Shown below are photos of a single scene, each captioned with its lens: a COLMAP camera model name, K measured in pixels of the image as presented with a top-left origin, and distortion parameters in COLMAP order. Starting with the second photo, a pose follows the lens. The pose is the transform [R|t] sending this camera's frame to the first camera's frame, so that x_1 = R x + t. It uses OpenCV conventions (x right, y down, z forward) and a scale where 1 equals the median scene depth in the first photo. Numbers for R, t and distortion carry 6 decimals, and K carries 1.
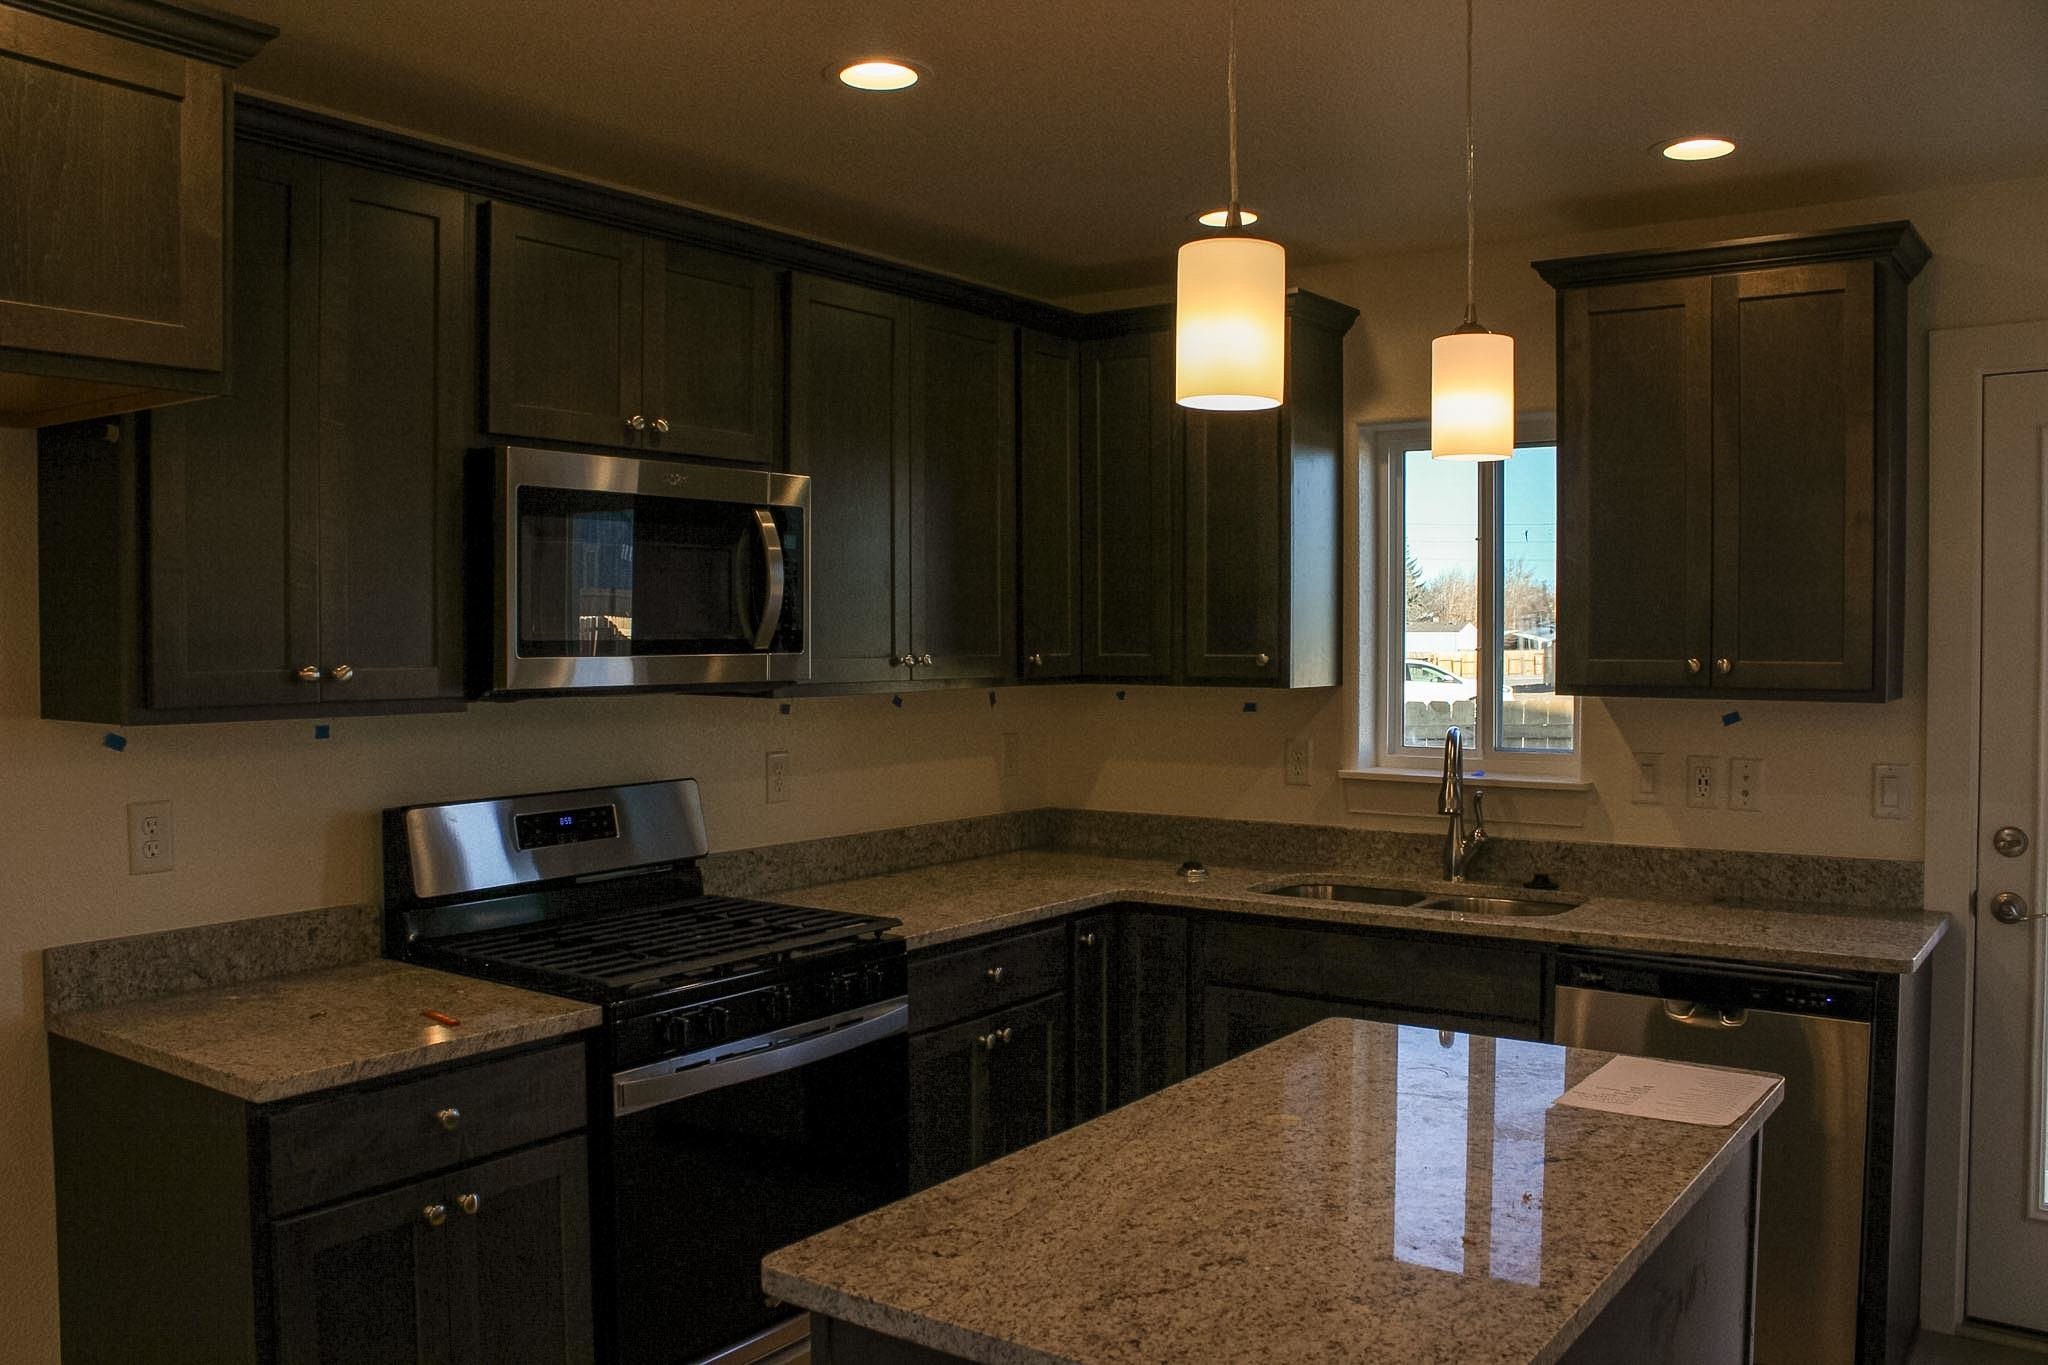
lens RADIAL K [[1863.4, 0, 1025.6], [0, 1863.4, 721.3], [0, 0, 1]] dist [-0.012011, -0.011868]
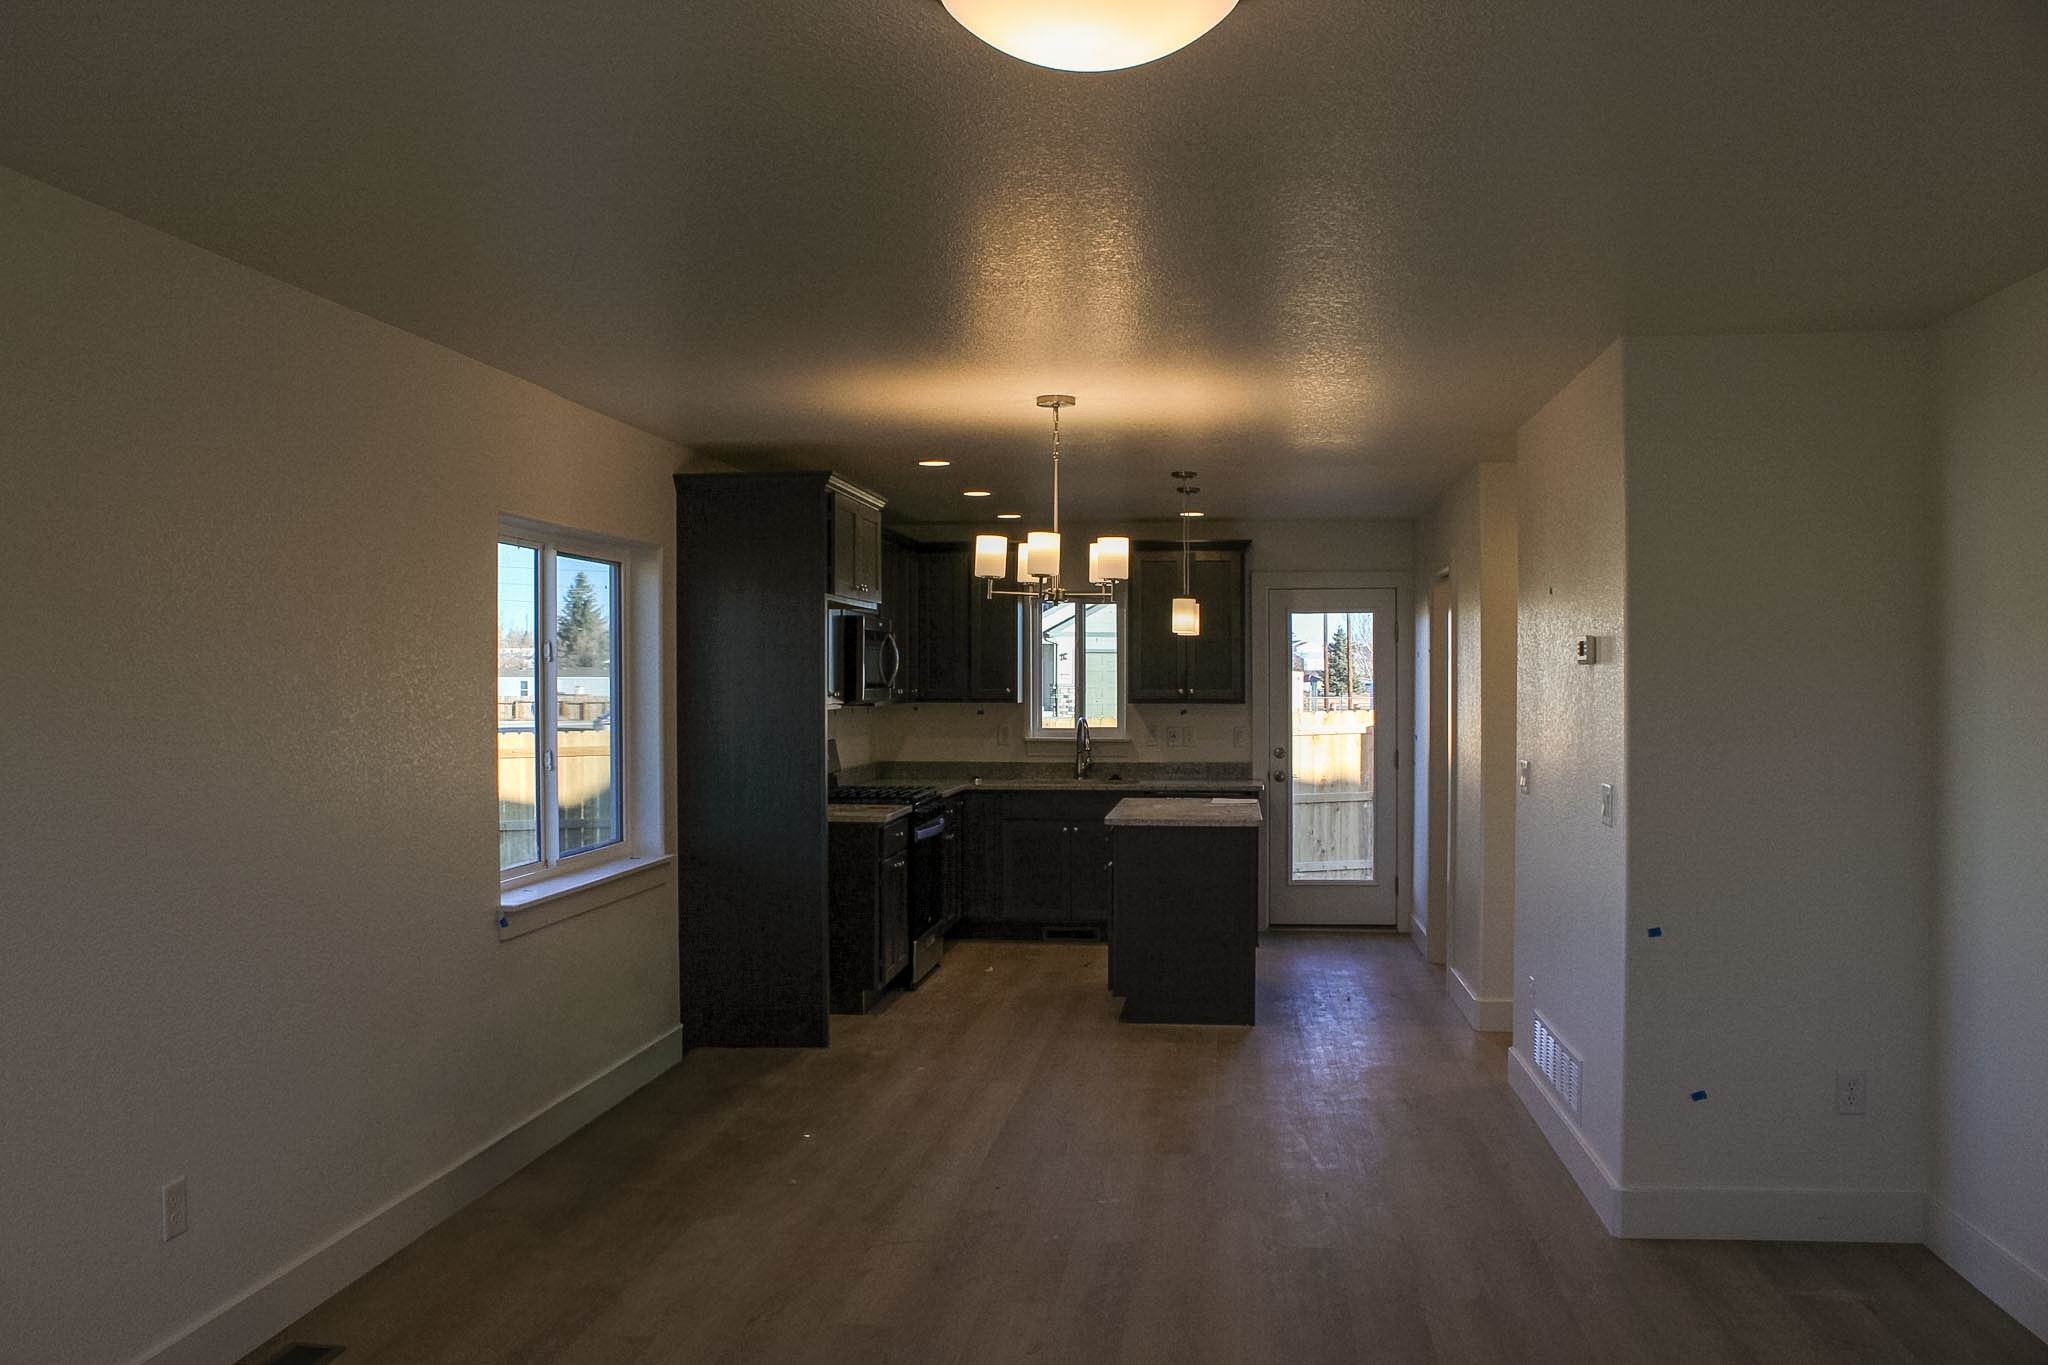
lens RADIAL K [[1863.4, 0, 1025.6], [0, 1863.4, 721.3], [0, 0, 1]] dist [-0.012011, -0.011868]
pose [[0.897554, -0.012737, 0.440721, -0.967211], [0.023301, 0.999556, -0.018564, 0.054542], [-0.440289, 0.026932, 0.897452, -1.250081]]
